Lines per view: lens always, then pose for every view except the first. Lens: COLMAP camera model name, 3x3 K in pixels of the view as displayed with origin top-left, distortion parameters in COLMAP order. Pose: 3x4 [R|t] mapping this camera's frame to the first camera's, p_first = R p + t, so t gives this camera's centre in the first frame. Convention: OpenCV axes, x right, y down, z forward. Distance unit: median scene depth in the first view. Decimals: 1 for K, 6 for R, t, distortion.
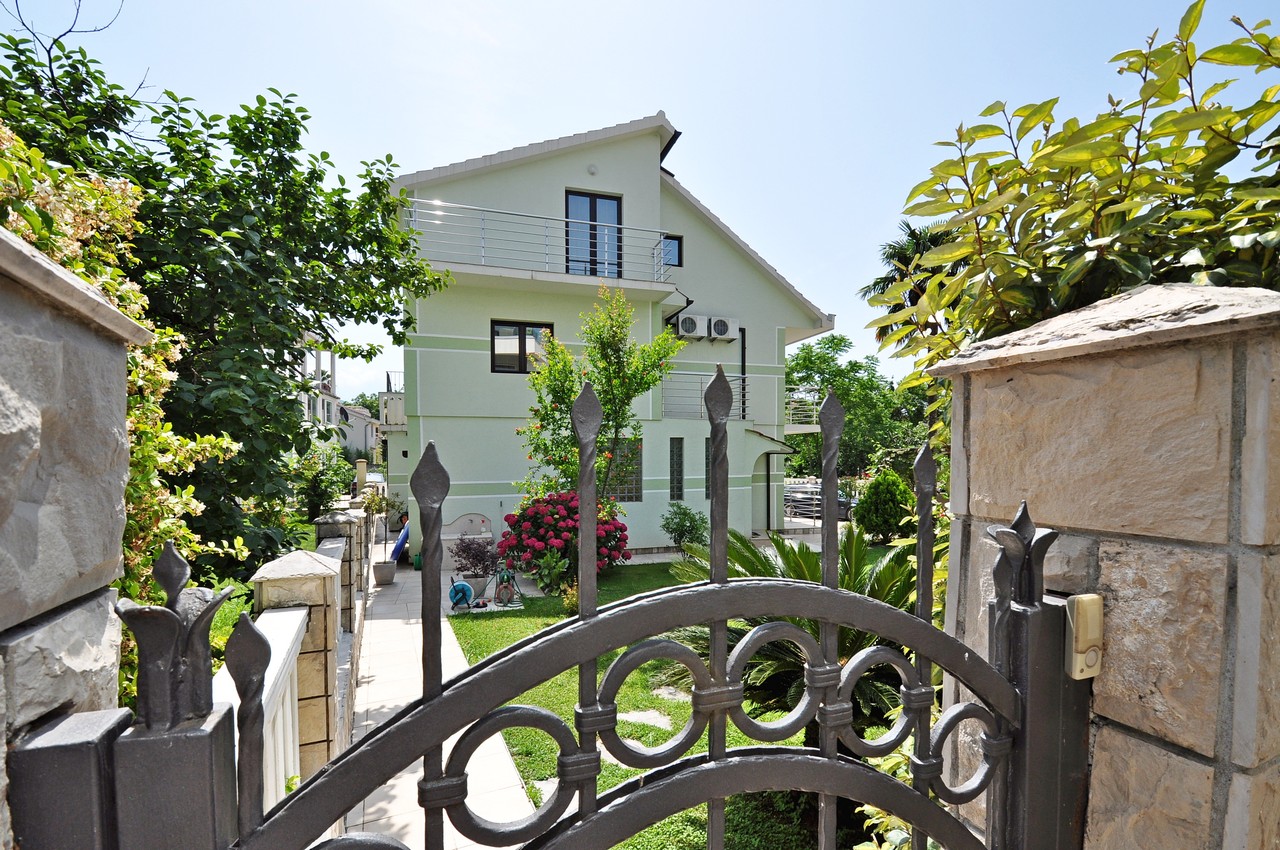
lens RADIAL K [[555.7, 0, 641.2], [0, 555.7, 460.0], [0, 0, 1]] dist [0.011375, -0.019900]
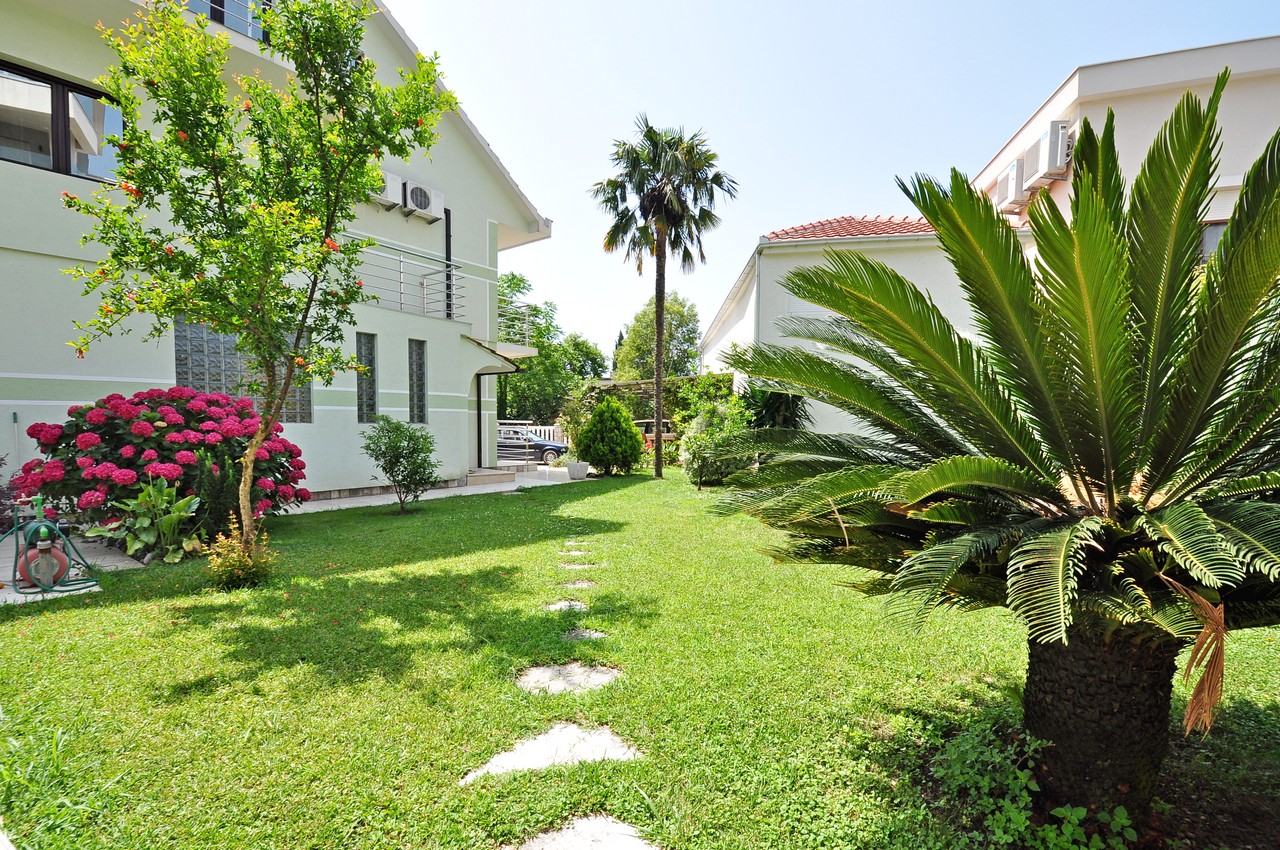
lens RADIAL K [[555.7, 0, 641.2], [0, 555.7, 460.0], [0, 0, 1]] dist [0.011375, -0.019900]
pose [[0.814449, -0.025065, 0.579694, -0.073168], [-0.008664, 0.998430, 0.055343, 0.088043], [-0.580171, -0.050097, 0.812953, 0.251049]]
